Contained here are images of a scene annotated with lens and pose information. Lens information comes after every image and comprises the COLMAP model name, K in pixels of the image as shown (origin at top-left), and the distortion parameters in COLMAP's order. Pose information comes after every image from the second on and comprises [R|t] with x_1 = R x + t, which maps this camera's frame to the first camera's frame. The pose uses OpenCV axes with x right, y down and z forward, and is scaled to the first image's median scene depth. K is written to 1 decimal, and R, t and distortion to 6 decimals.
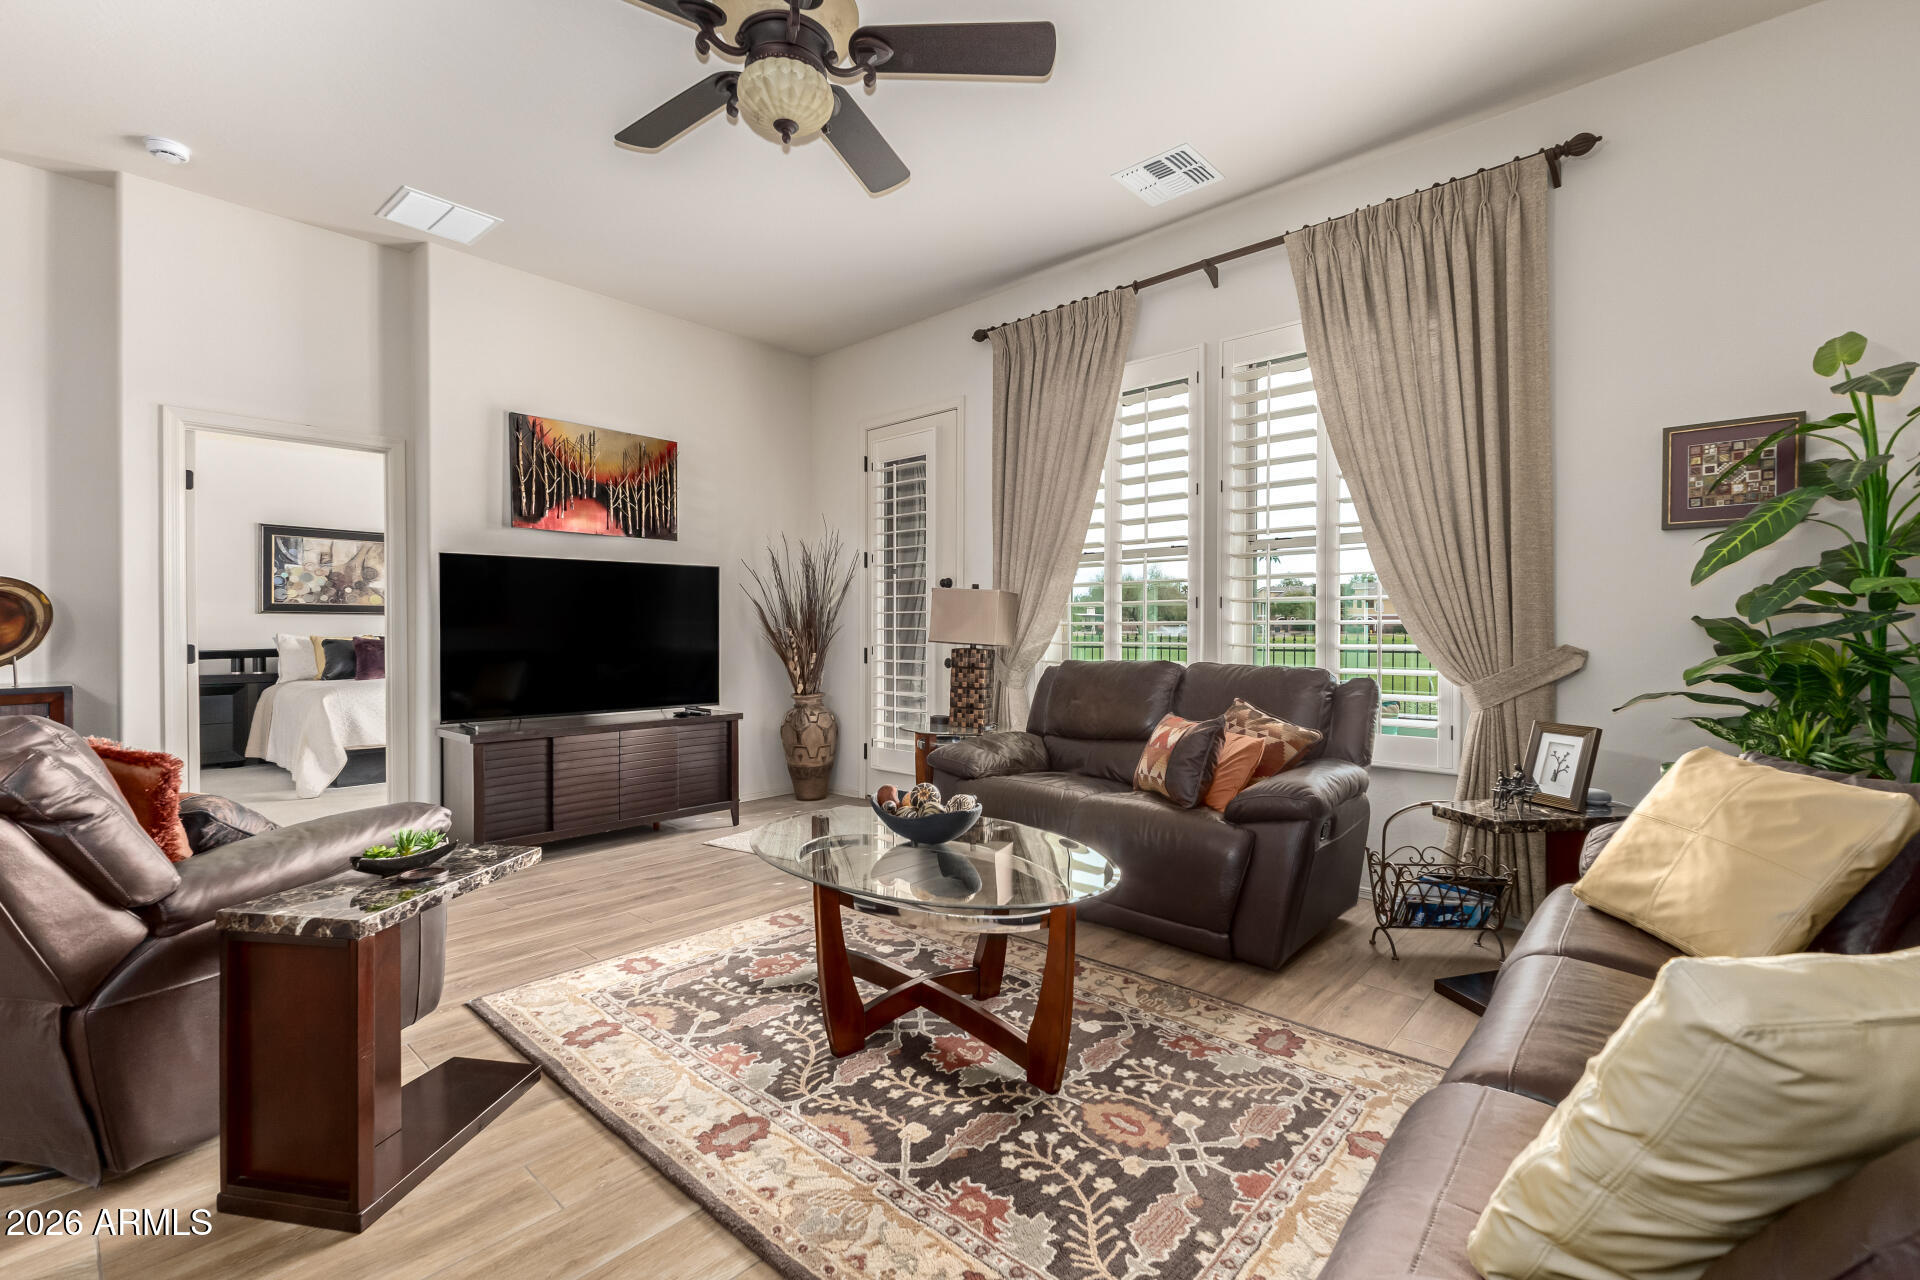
lens RADIAL K [[856.1, 0, 969.2], [0, 856.1, 627.4], [0, 0, 1]] dist [0.009306, -0.000273]
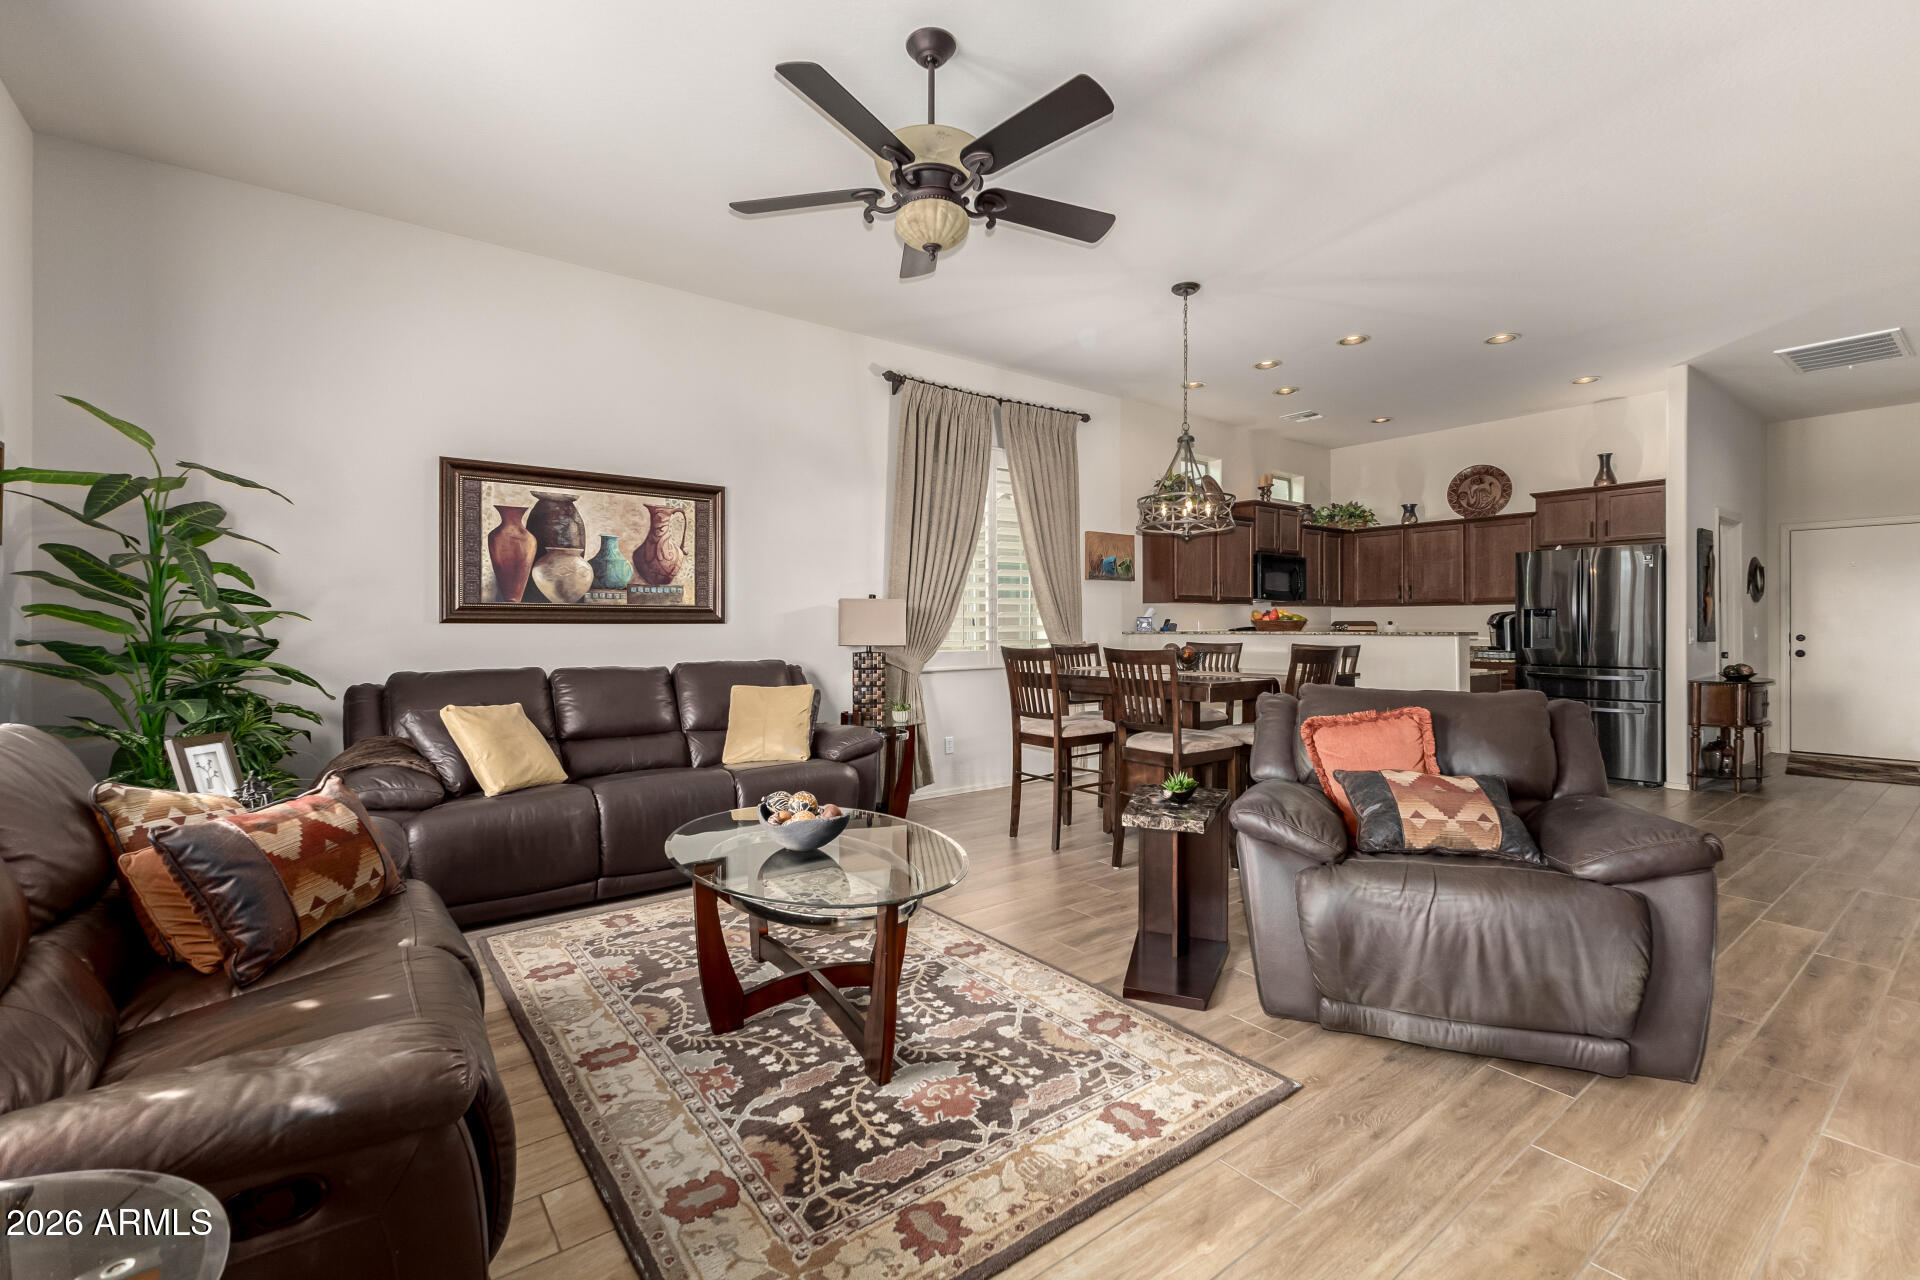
lens RADIAL K [[816.1, 0, 945.0], [0, 816.1, 626.6], [0, 0, 1]] dist [0.011752, 0.000002]
pose [[-0.979372, 0.006298, 0.201968, -0.482008], [0.005728, 0.999978, -0.003409, -0.016923], [-0.201985, -0.002182, -0.979386, 2.202445]]
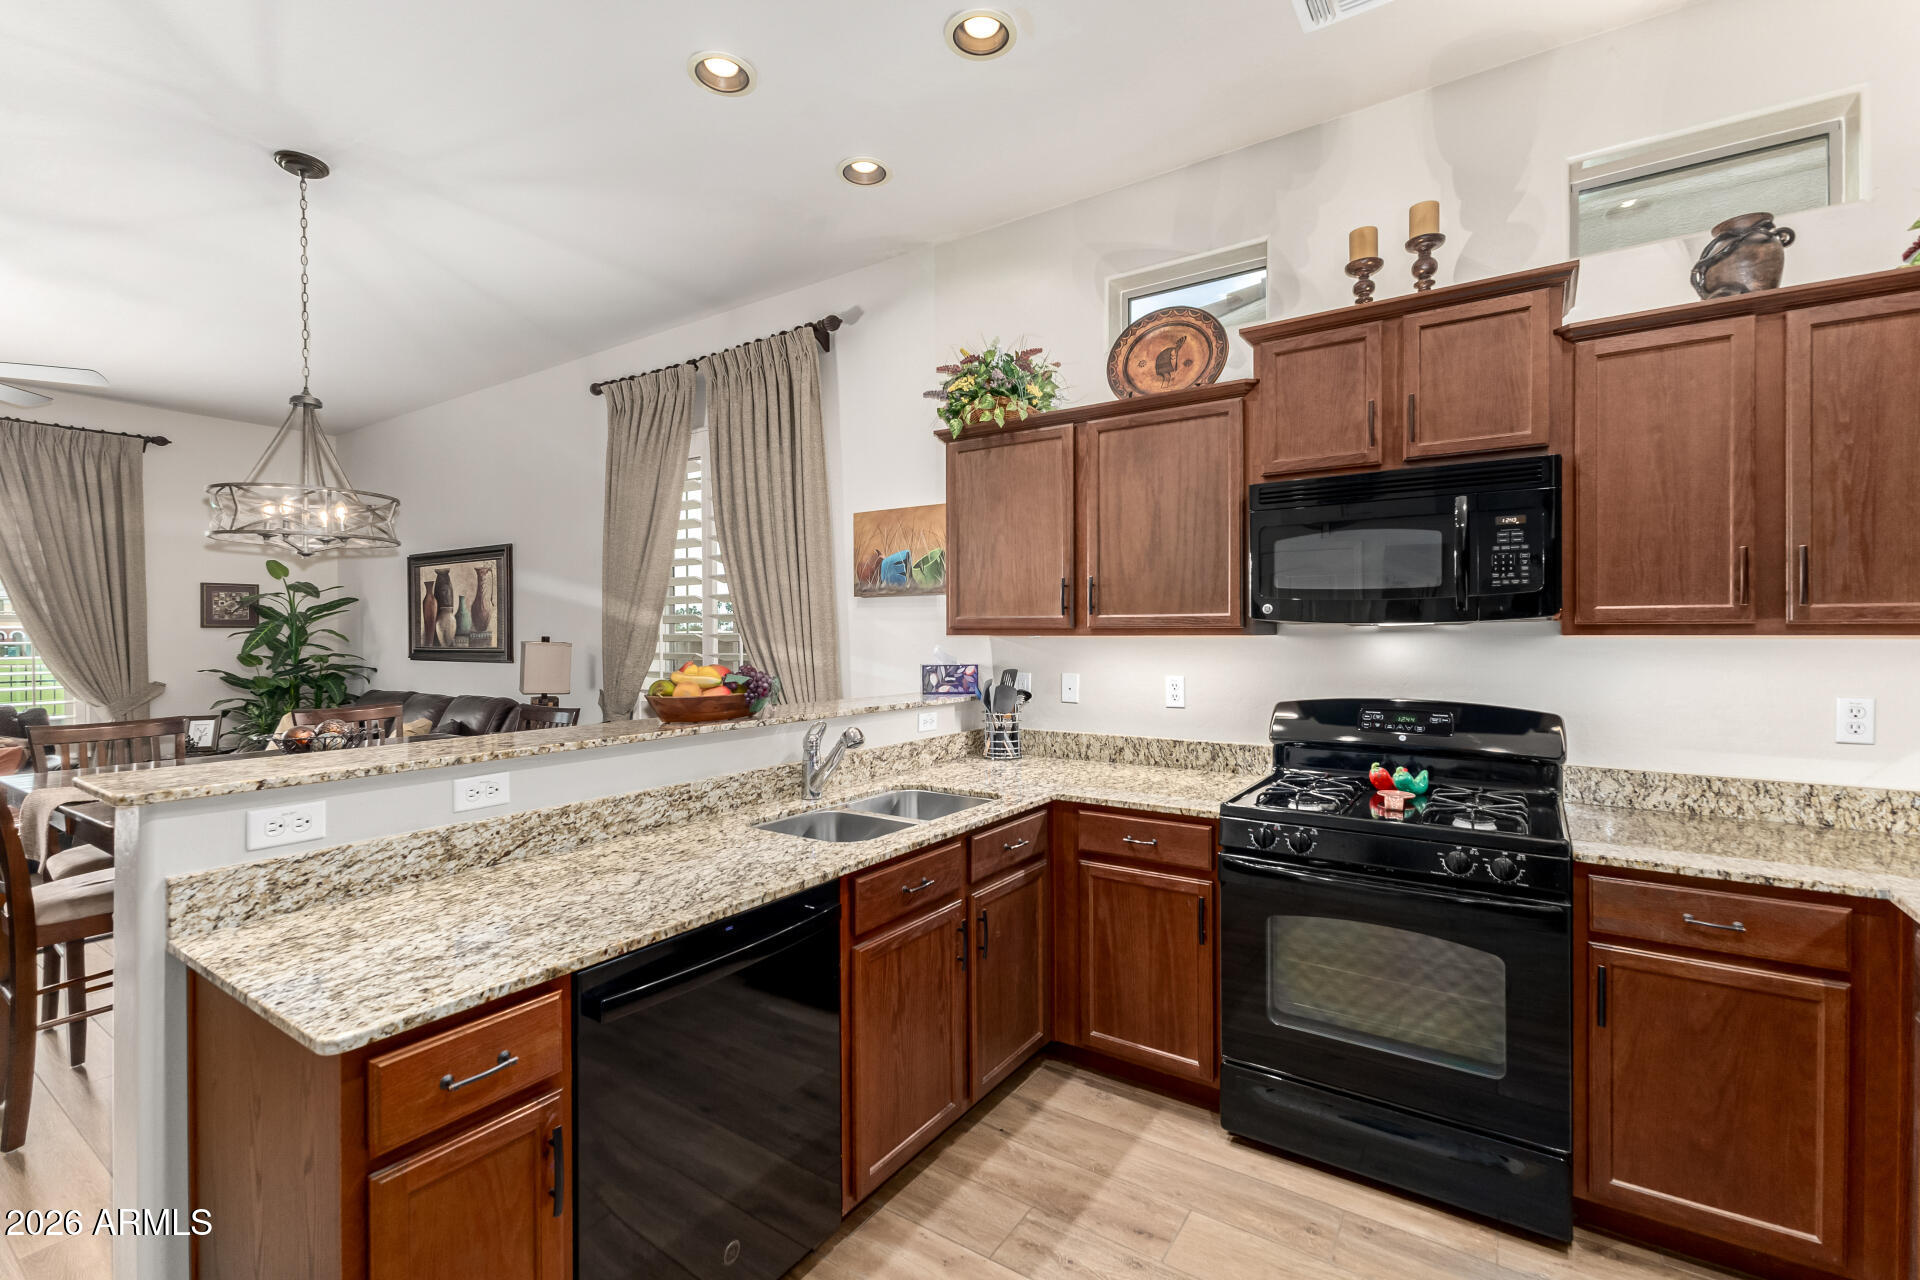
lens RADIAL K [[823.3, 0, 962.5], [0, 823.3, 636.4], [0, 0, 1]] dist [0.000953, -0.000103]
pose [[-0.146391, -0.005238, 0.989213, -2.180009], [0.007698, 0.999950, 0.006434, -0.125613], [-0.989197, 0.008556, -0.146343, -0.867269]]
